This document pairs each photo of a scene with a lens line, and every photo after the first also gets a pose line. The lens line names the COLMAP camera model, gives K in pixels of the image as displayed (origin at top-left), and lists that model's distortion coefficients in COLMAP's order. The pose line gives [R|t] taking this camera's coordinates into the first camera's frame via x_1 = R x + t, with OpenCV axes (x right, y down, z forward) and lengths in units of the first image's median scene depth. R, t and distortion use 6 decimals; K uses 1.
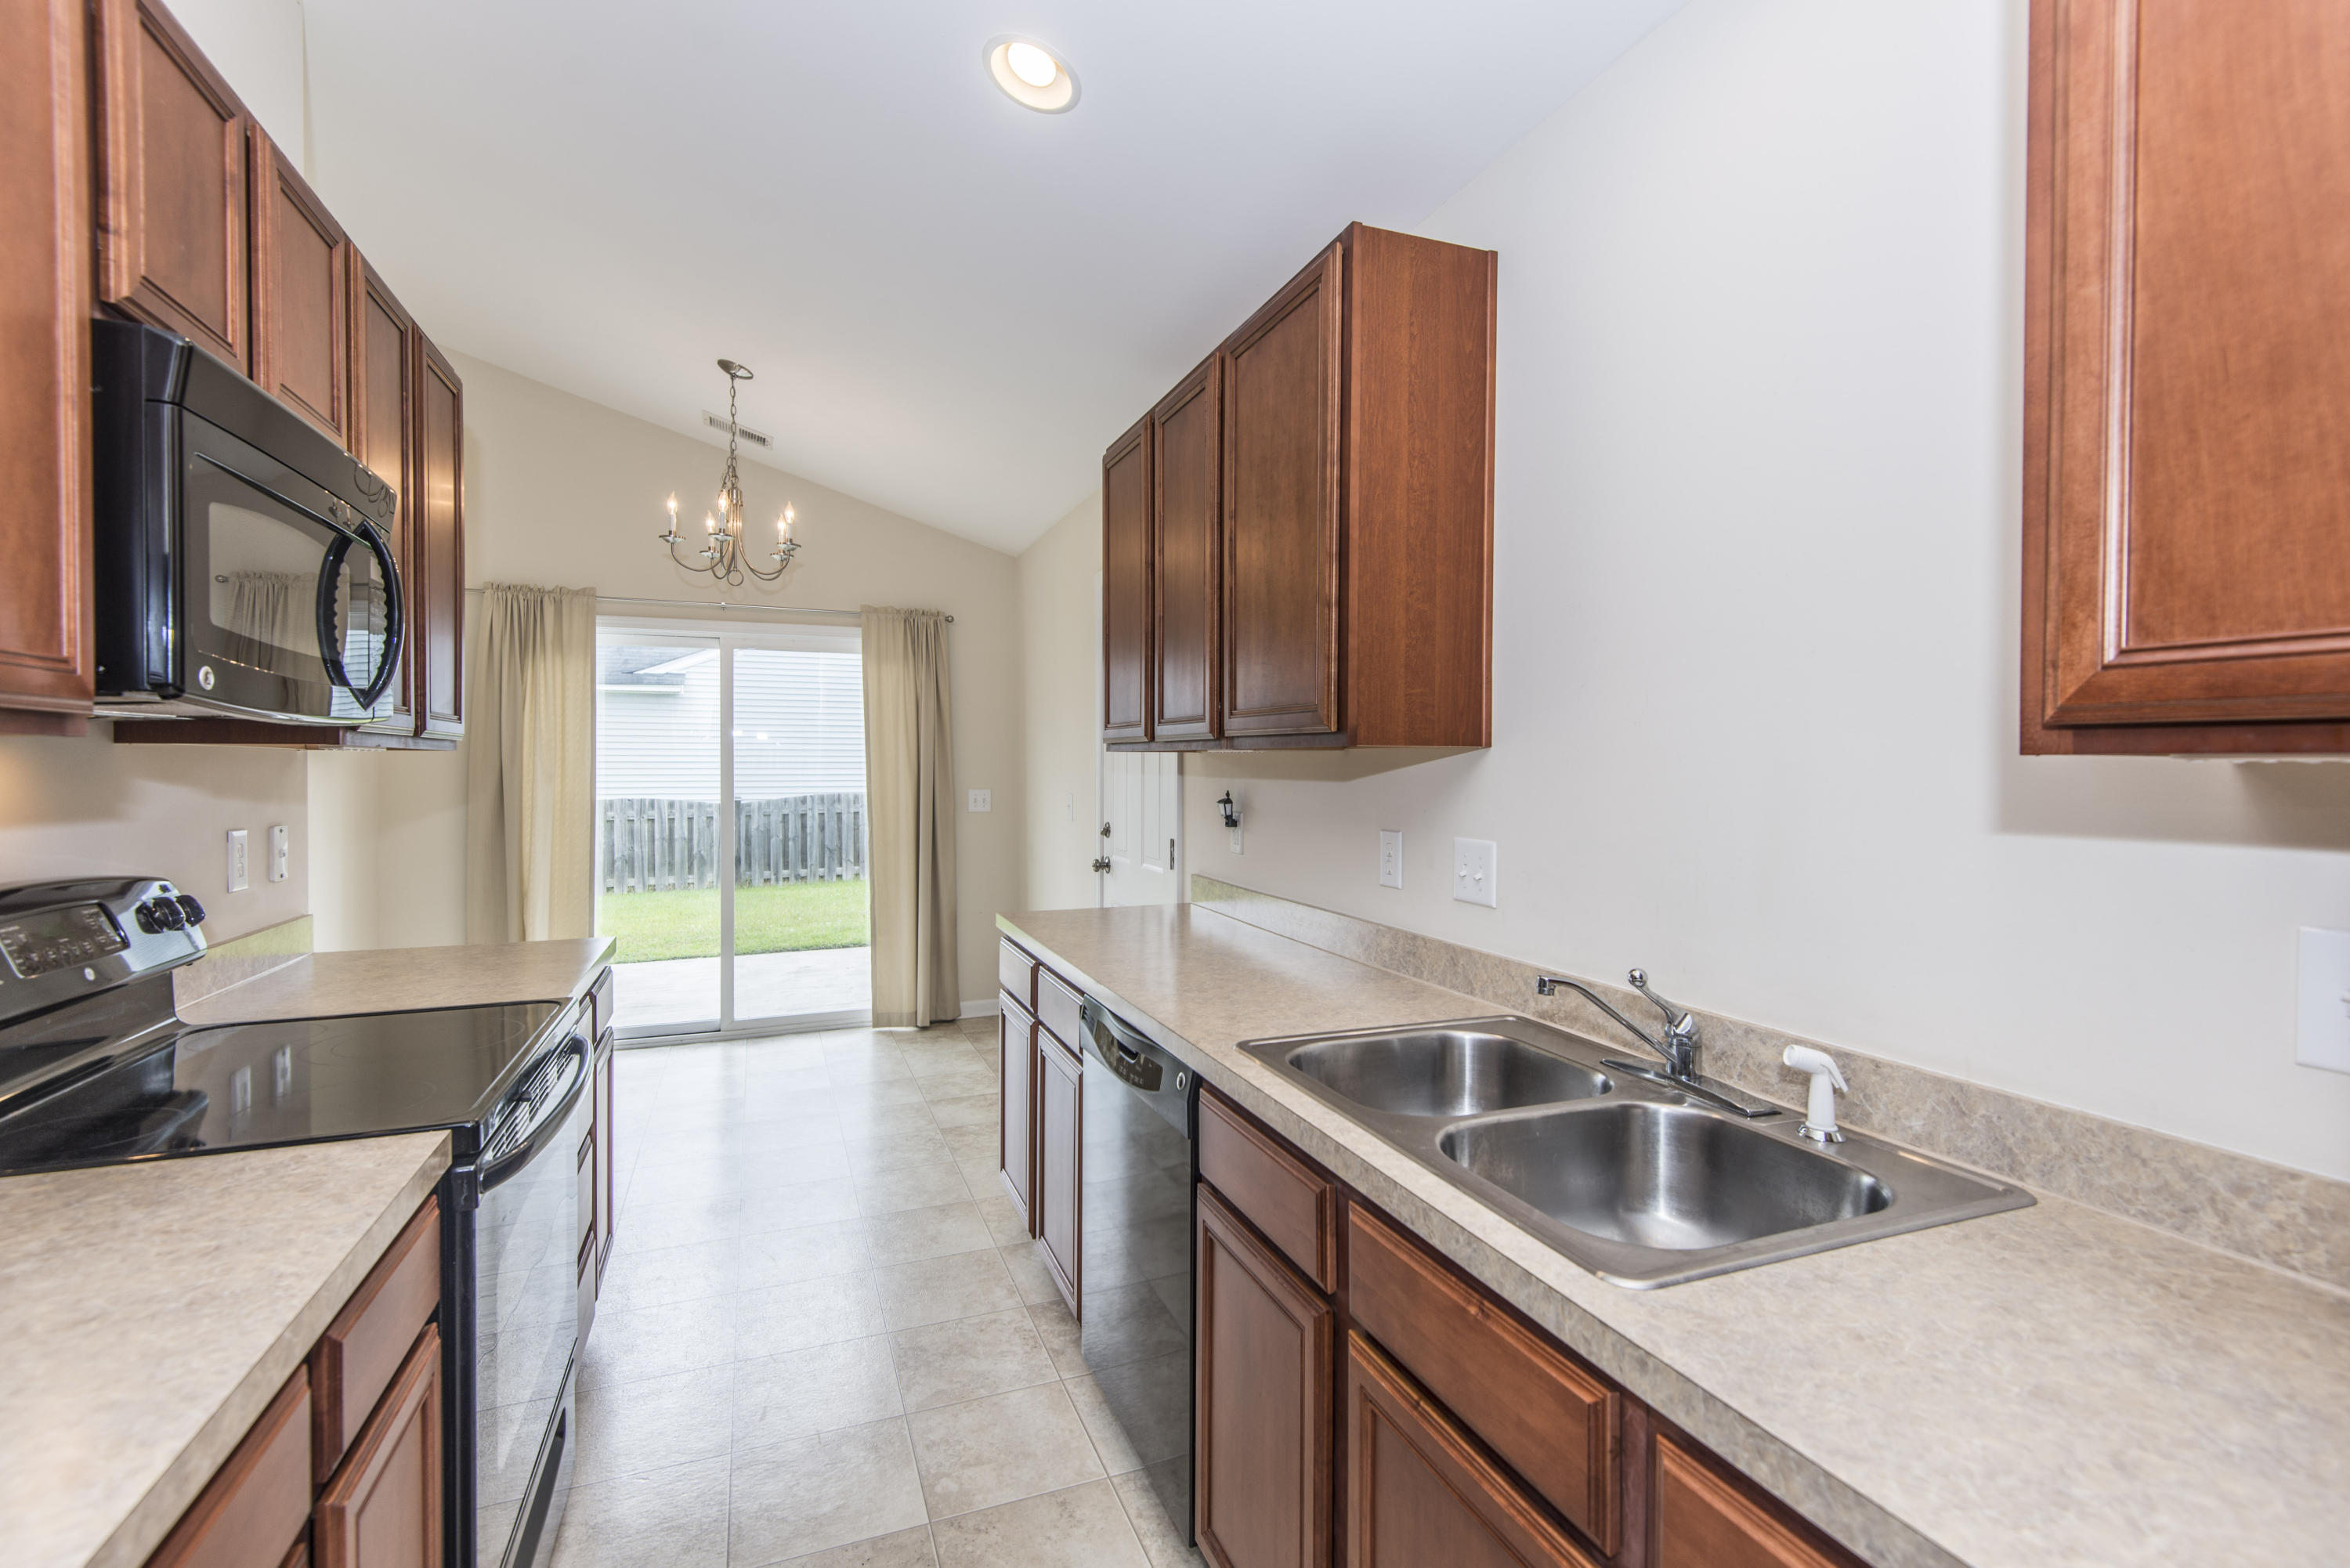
lens RADIAL K [[1059.6, 0, 1179.5], [0, 1059.6, 771.5], [0, 0, 1]] dist [0.031600, -0.015615]
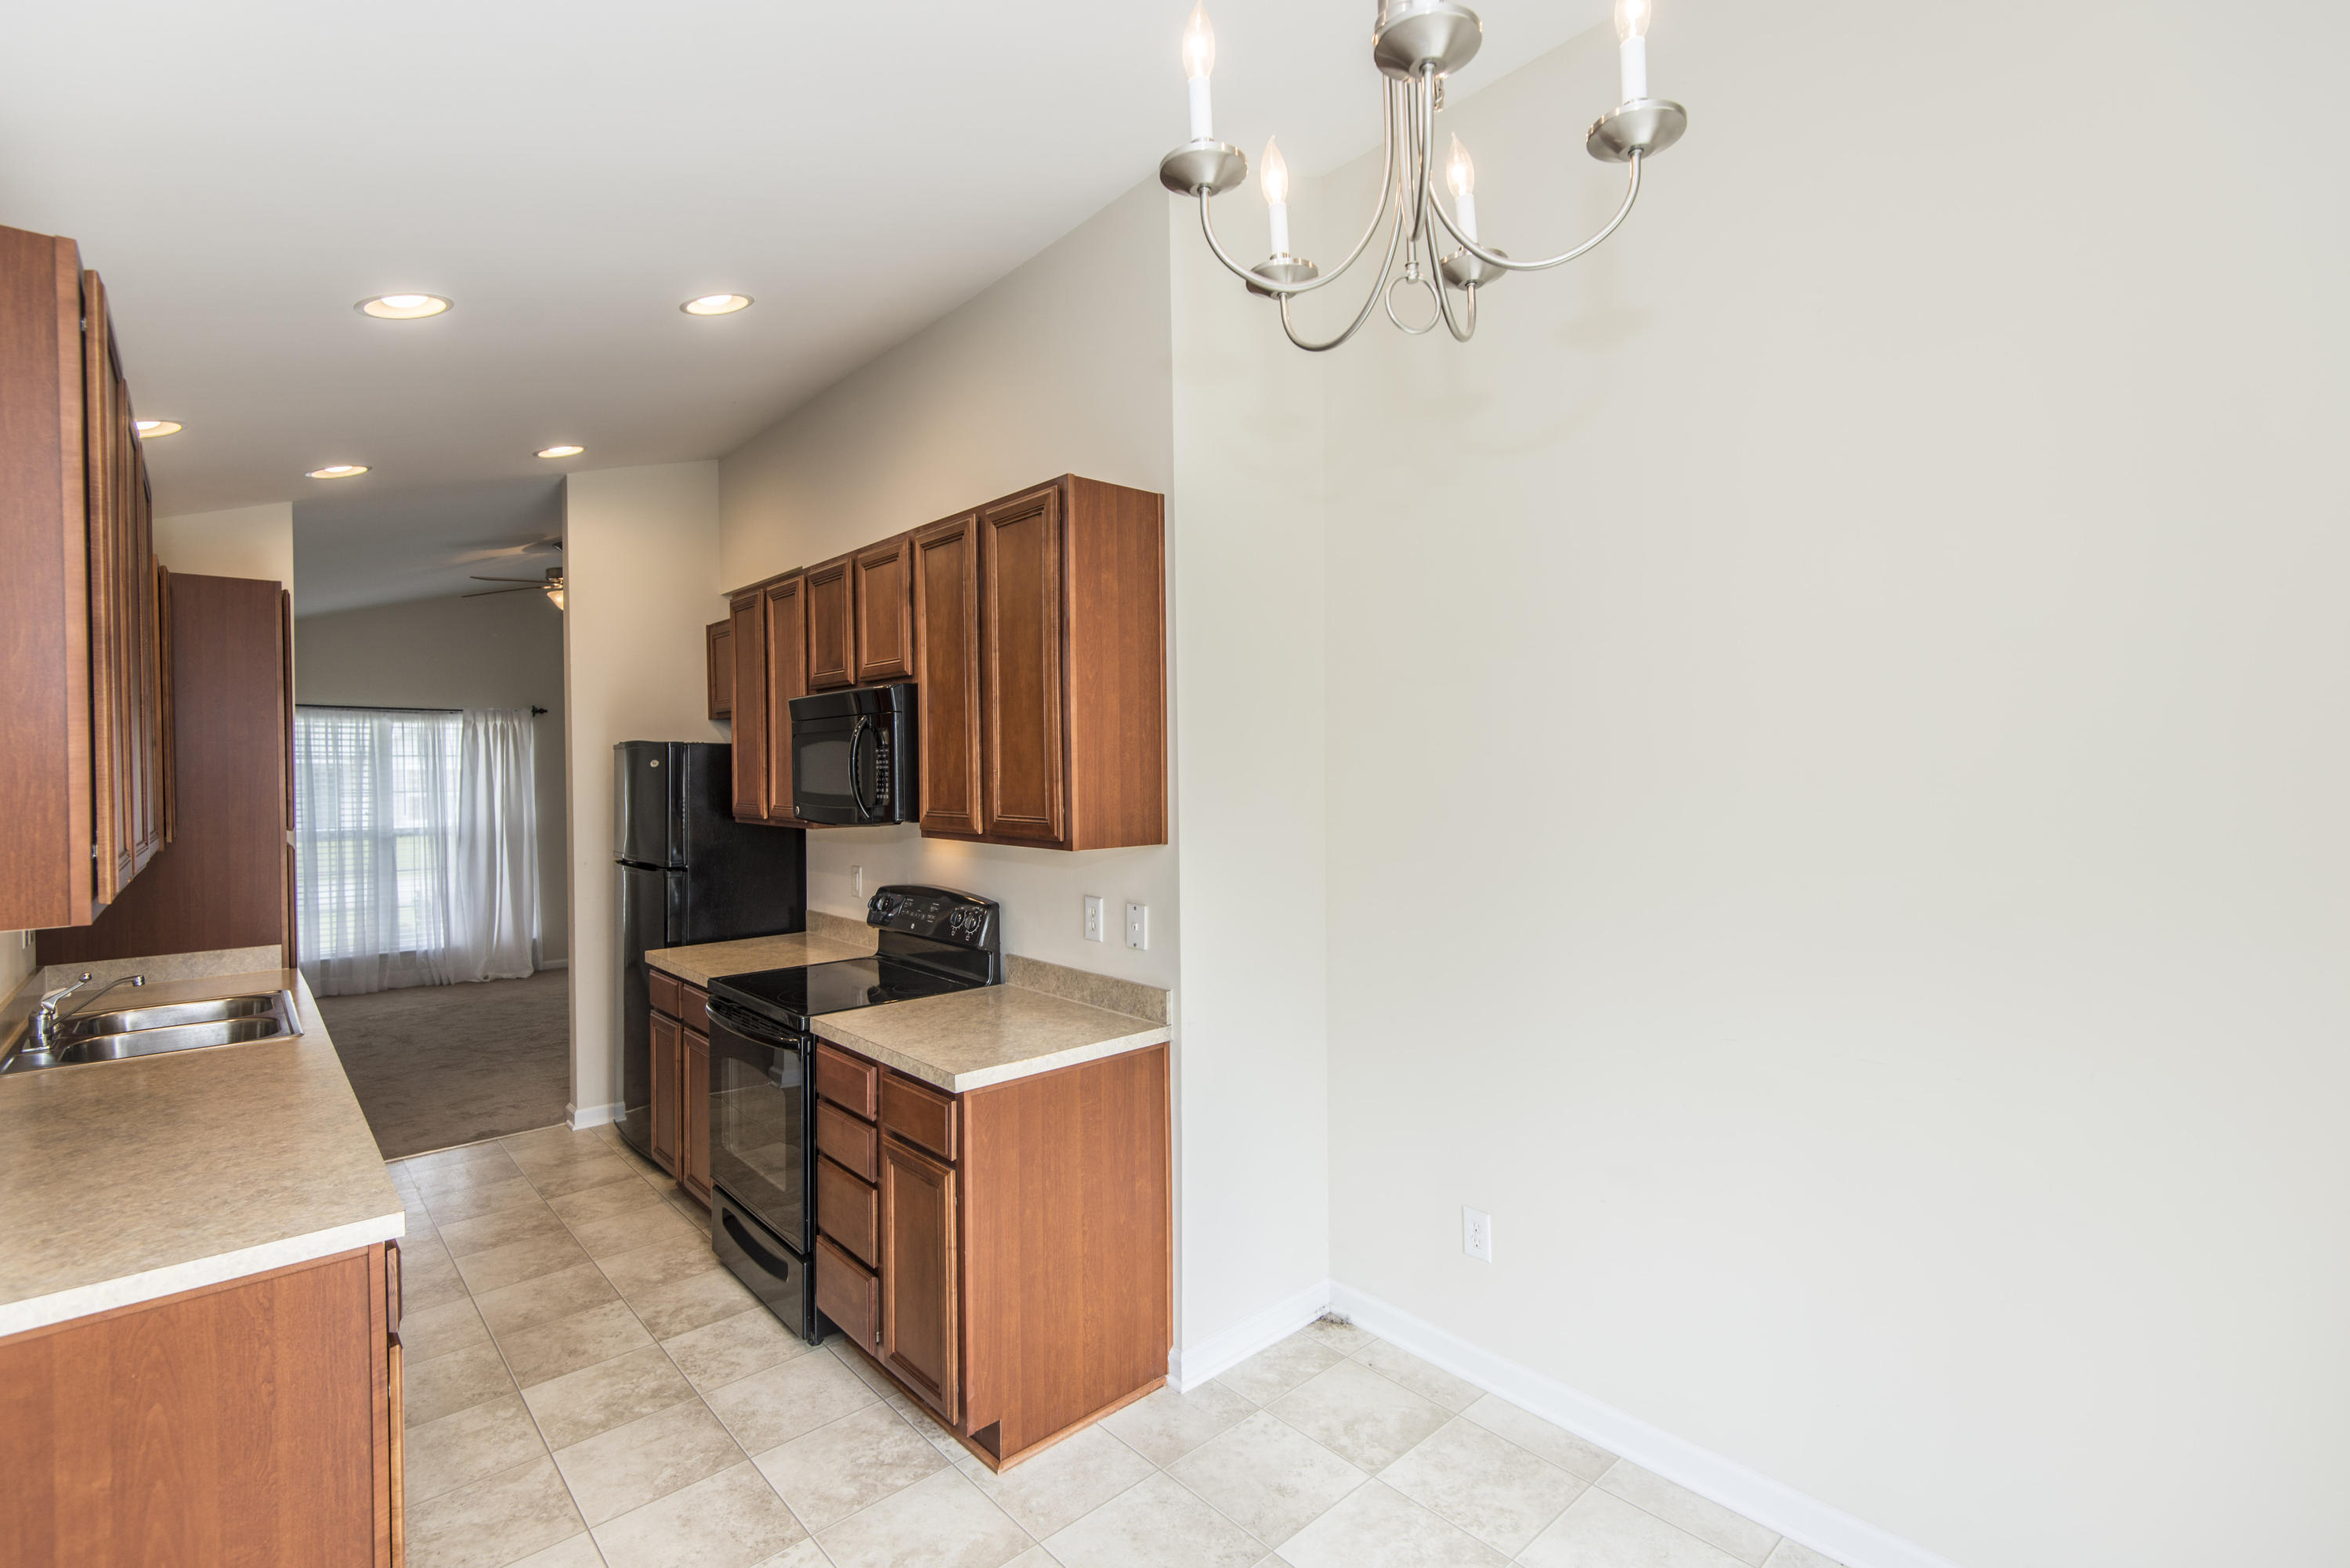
lens RADIAL K [[1059.6, 0, 1175.4], [0, 1059.6, 782.2], [0, 0, 1]] dist [0.031600, -0.015615]
pose [[-0.938270, 0.001162, -0.345902, -0.413838], [-0.003747, 0.999902, 0.013523, -0.107117], [0.345883, 0.013985, -0.938173, 1.956017]]
